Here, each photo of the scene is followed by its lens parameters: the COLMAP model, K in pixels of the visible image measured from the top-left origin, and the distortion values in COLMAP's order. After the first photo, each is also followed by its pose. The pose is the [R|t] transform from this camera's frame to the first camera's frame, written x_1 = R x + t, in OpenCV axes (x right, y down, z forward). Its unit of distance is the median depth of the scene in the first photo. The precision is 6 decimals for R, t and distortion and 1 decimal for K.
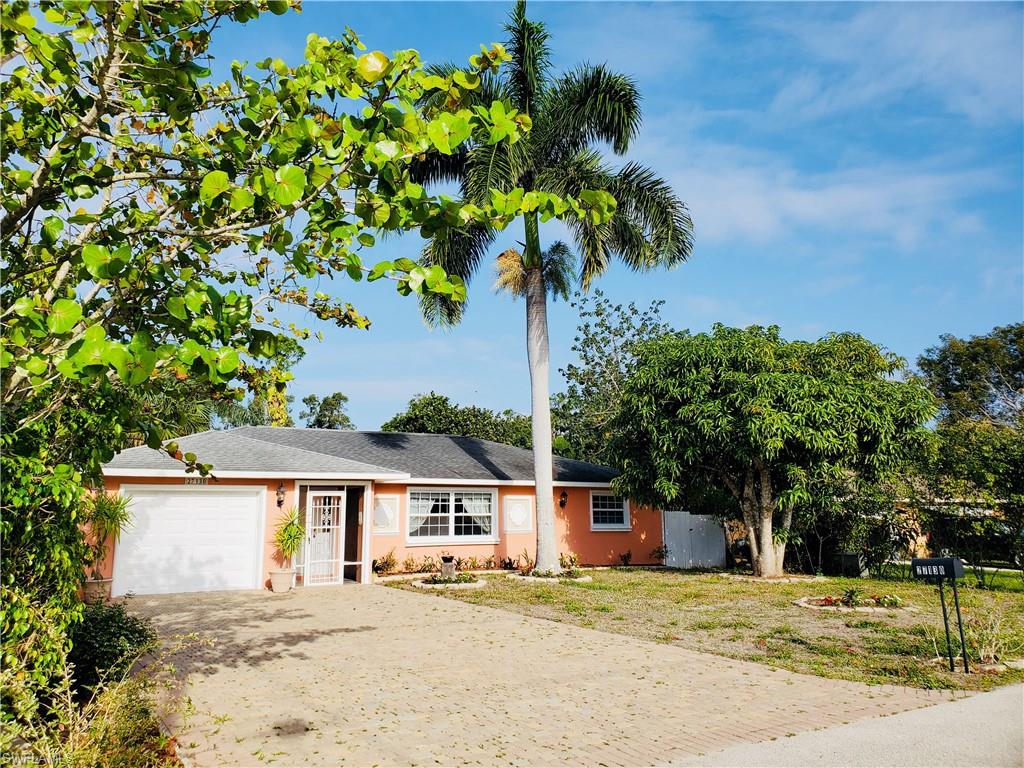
lens RADIAL K [[810.4, 0, 510.0], [0, 810.4, 373.6], [0, 0, 1]] dist [0.172889, -0.437233]
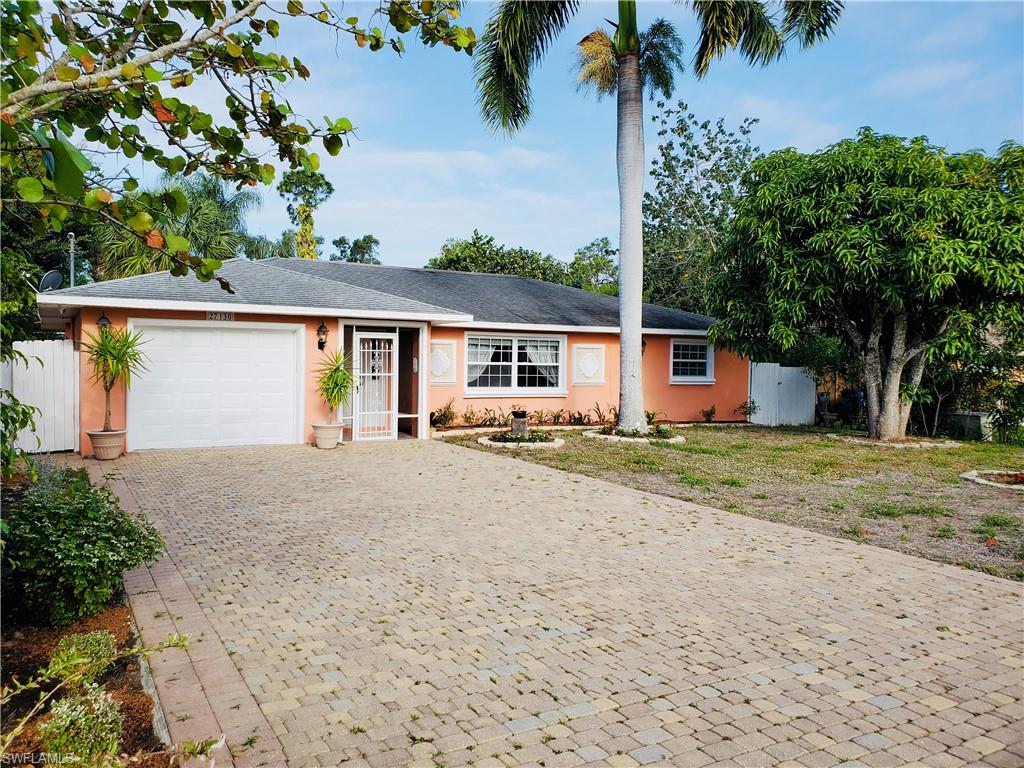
lens RADIAL K [[810.4, 0, 510.0], [0, 810.4, 373.6], [0, 0, 1]] dist [0.172889, -0.437233]
pose [[0.999364, 0.016623, -0.031550, -0.055776], [-0.010632, 0.983366, 0.181326, 0.030155], [0.034040, -0.180875, 0.982917, 0.165510]]
